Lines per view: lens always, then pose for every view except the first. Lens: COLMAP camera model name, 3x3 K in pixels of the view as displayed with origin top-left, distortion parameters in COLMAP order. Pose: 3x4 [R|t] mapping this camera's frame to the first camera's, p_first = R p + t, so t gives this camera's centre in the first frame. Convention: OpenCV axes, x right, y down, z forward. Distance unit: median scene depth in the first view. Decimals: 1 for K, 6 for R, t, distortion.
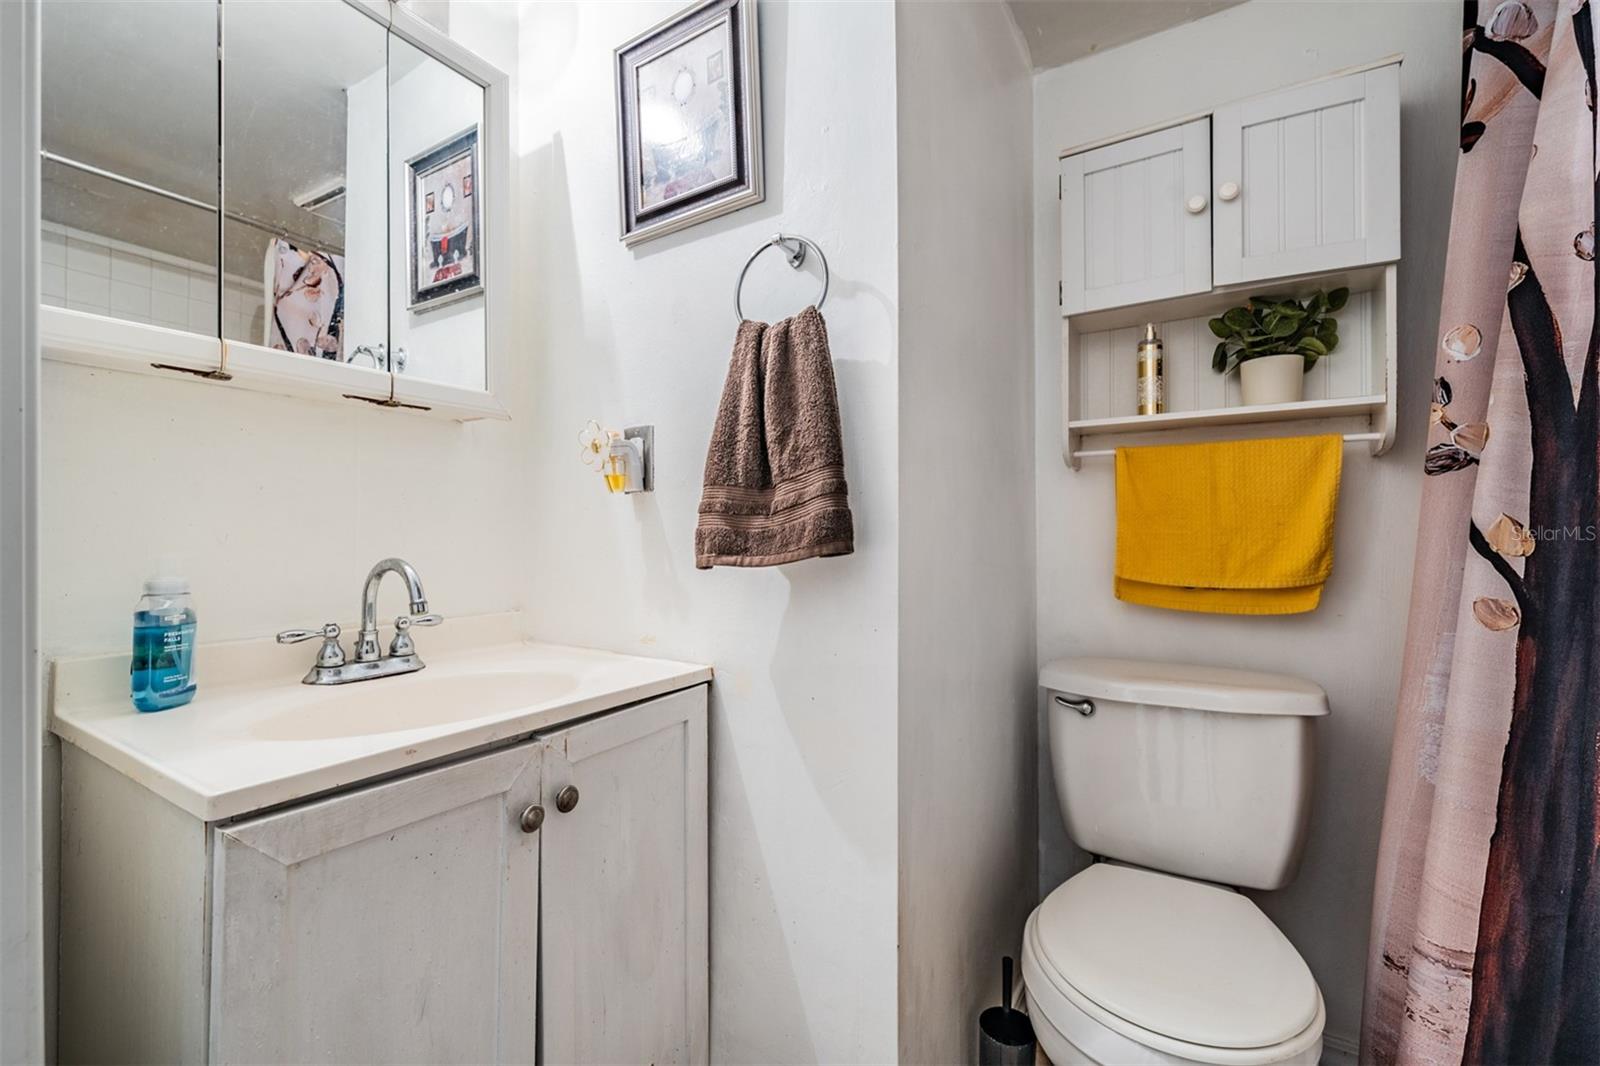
lens RADIAL K [[687.7, 0, 798.3], [0, 687.7, 545.6], [0, 0, 1]] dist [-0.005199, 0.002916]
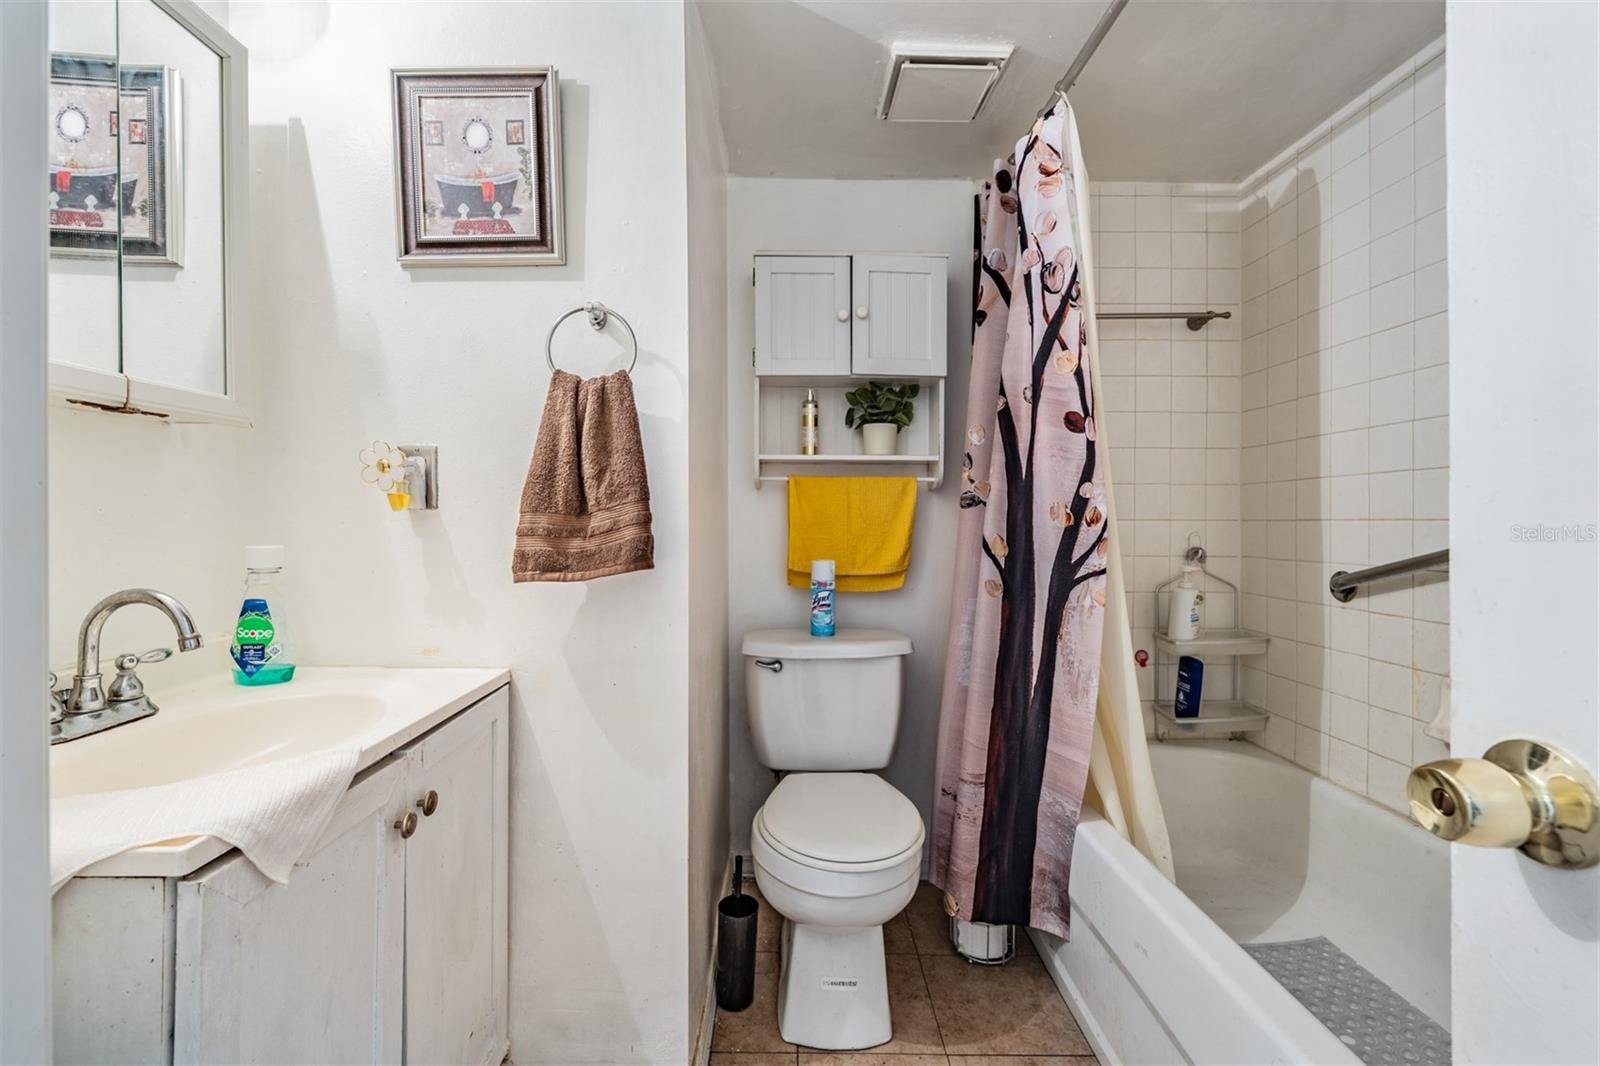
lens RADIAL K [[669.7, 0, 800.0], [0, 669.7, 533.0], [0, 0, 1]] dist [0.000726, -0.000331]
pose [[0.831344, -0.008209, 0.555697, -0.355812], [-0.000919, 0.999869, 0.016145, -0.066540], [-0.555757, -0.013933, 0.831228, -0.174764]]
